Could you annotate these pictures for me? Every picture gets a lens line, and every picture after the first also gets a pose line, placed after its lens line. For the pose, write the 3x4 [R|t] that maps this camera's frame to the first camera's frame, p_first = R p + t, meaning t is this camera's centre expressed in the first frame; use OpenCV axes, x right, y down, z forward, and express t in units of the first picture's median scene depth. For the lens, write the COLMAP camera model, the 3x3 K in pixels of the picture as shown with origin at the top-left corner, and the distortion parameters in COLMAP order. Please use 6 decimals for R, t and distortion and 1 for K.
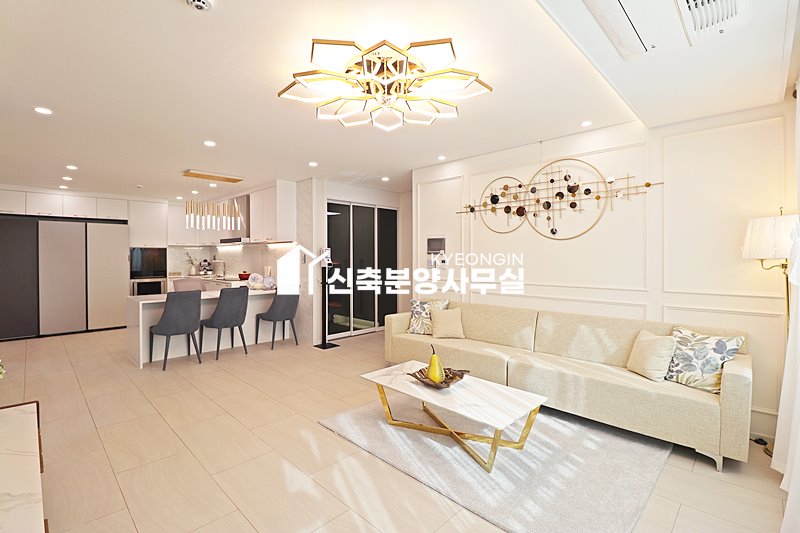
lens RADIAL K [[369.6, 0, 401.5], [0, 369.6, 262.1], [0, 0, 1]] dist [-0.004219, -0.009560]
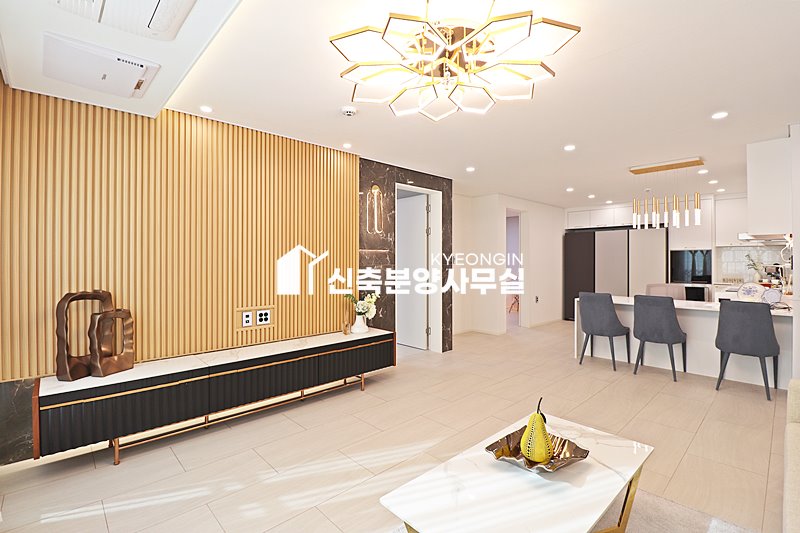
lens RADIAL K [[369.6, 0, 398.0], [0, 369.6, 261.5], [0, 0, 1]] dist [-0.004219, -0.009560]
pose [[-0.050319, 0.000128, -0.998733, 0.314727], [-0.014421, 0.999896, 0.000854, -0.000691], [0.998629, 0.014446, -0.050312, 0.347299]]
